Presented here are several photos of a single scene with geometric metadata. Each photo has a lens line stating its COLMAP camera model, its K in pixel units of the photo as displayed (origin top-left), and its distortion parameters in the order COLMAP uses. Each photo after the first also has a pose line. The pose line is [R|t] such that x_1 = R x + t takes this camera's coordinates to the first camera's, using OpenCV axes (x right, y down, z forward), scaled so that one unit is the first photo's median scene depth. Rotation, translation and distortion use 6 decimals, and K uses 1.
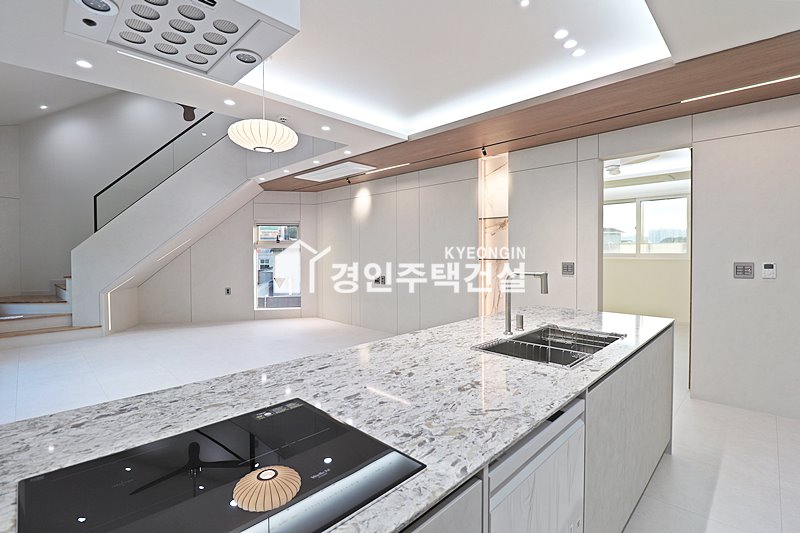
lens RADIAL K [[369.2, 0, 404.9], [0, 369.2, 260.9], [0, 0, 1]] dist [-0.002899, -0.011542]
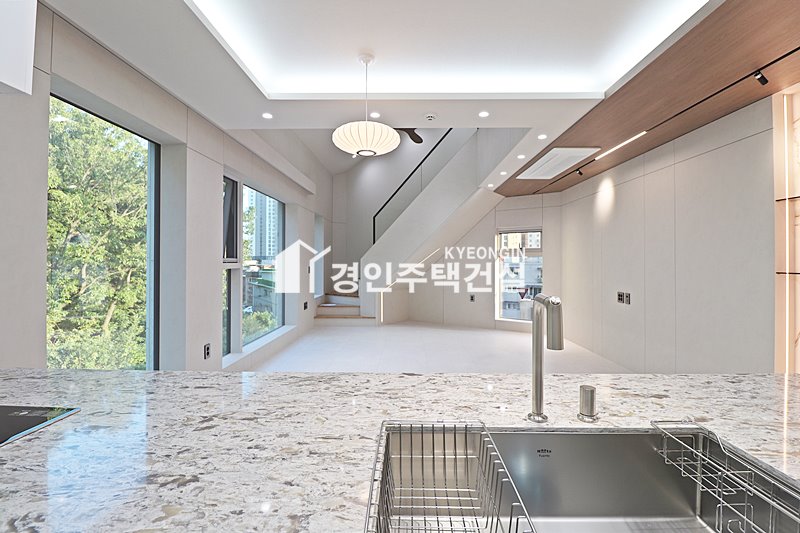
lens RADIAL K [[369.2, 0, 402.5], [0, 369.2, 259.7], [0, 0, 1]] dist [-0.002899, -0.011542]
pose [[0.684169, 0.000280, -0.729323, 0.225627], [-0.021929, 0.999556, -0.020188, -0.000954], [0.728993, 0.029805, 0.683872, 0.229724]]
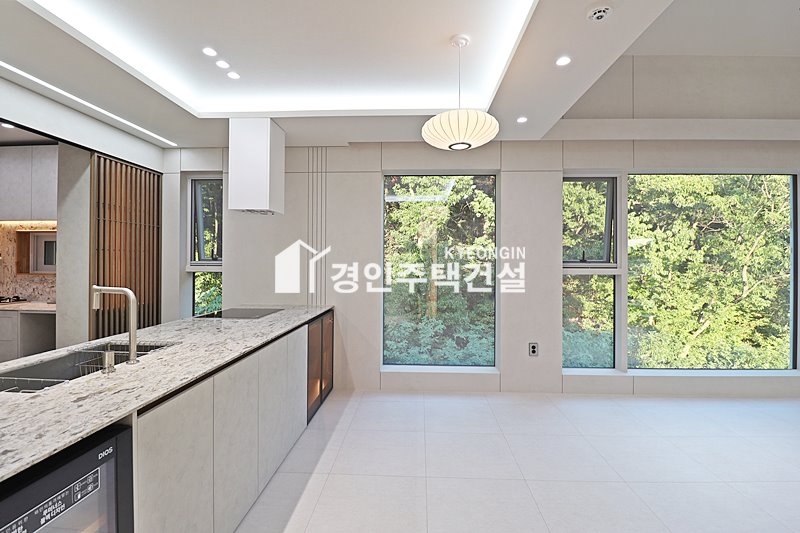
lens RADIAL K [[369.2, 0, 402.5], [0, 369.2, 260.6], [0, 0, 1]] dist [-0.002899, -0.011542]
pose [[-0.750677, -0.001352, -0.660668, 0.162743], [-0.017613, 0.999683, 0.017967, -0.027404], [0.660435, 0.025124, -0.750463, 0.887307]]
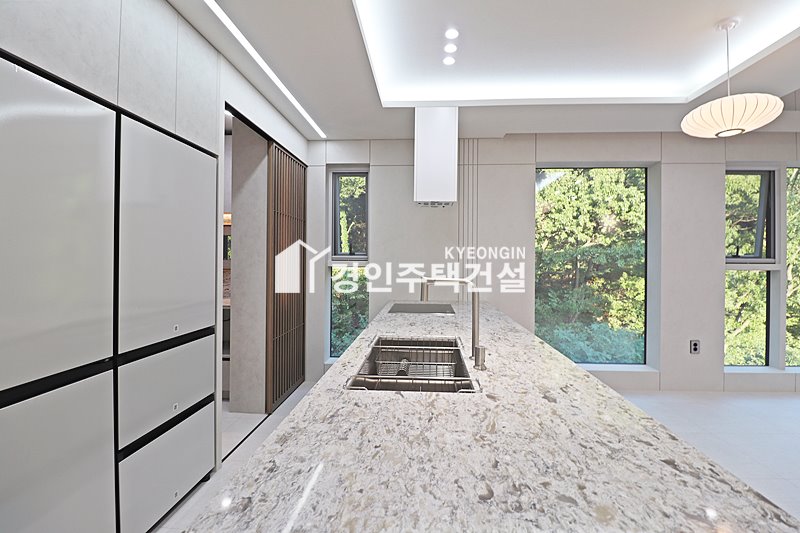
lens RADIAL K [[369.2, 0, 406.0], [0, 369.2, 259.1], [0, 0, 1]] dist [-0.002899, -0.011542]
pose [[-0.757363, -0.003046, -0.652987, 0.396132], [-0.019288, 0.999657, 0.017708, -0.012179], [0.652709, 0.026006, -0.757162, 0.653092]]
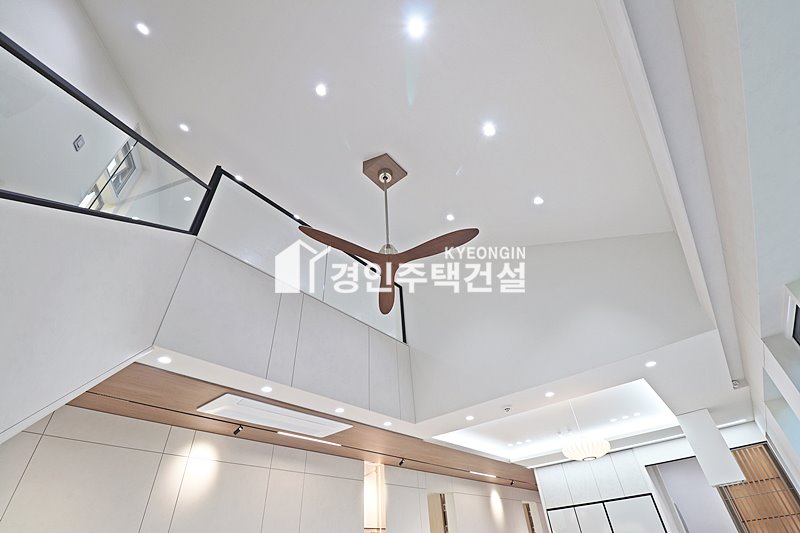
lens RADIAL K [[369.2, 0, 404.1], [0, 369.2, 259.7], [0, 0, 1]] dist [-0.002899, -0.011542]
pose [[-0.078707, 0.643751, 0.761177, -1.080849], [0.087435, 0.765061, -0.637995, -0.028369], [-0.993056, 0.016339, -0.116502, 1.057123]]
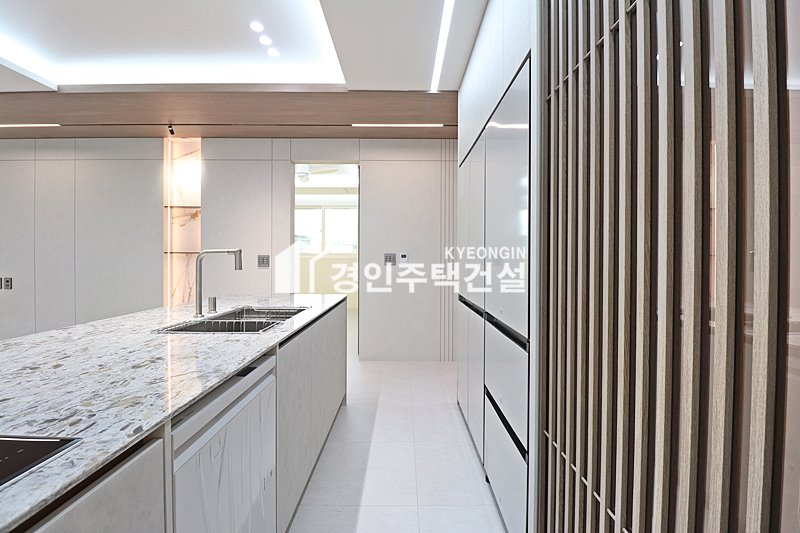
lens RADIAL K [[369.2, 0, 396.6], [0, 369.2, 258.2], [0, 0, 1]] dist [-0.002899, -0.011542]
pose [[0.724947, 0.007779, 0.688760, 0.001060], [0.007973, 0.999774, -0.019683, 0.031330], [-0.688758, 0.019760, 0.724722, -0.006160]]
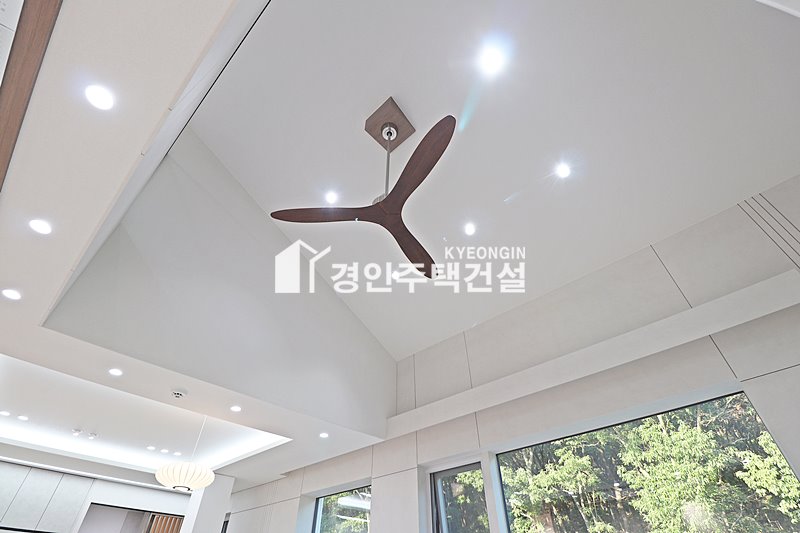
lens RADIAL K [[369.2, 0, 406.0], [0, 369.2, 261.2], [0, 0, 1]] dist [-0.002899, -0.011542]
pose [[-0.999598, -0.006940, -0.027492, -0.609791], [0.013056, 0.748033, -0.663533, -0.033625], [0.025170, -0.663626, -0.747641, 1.355036]]
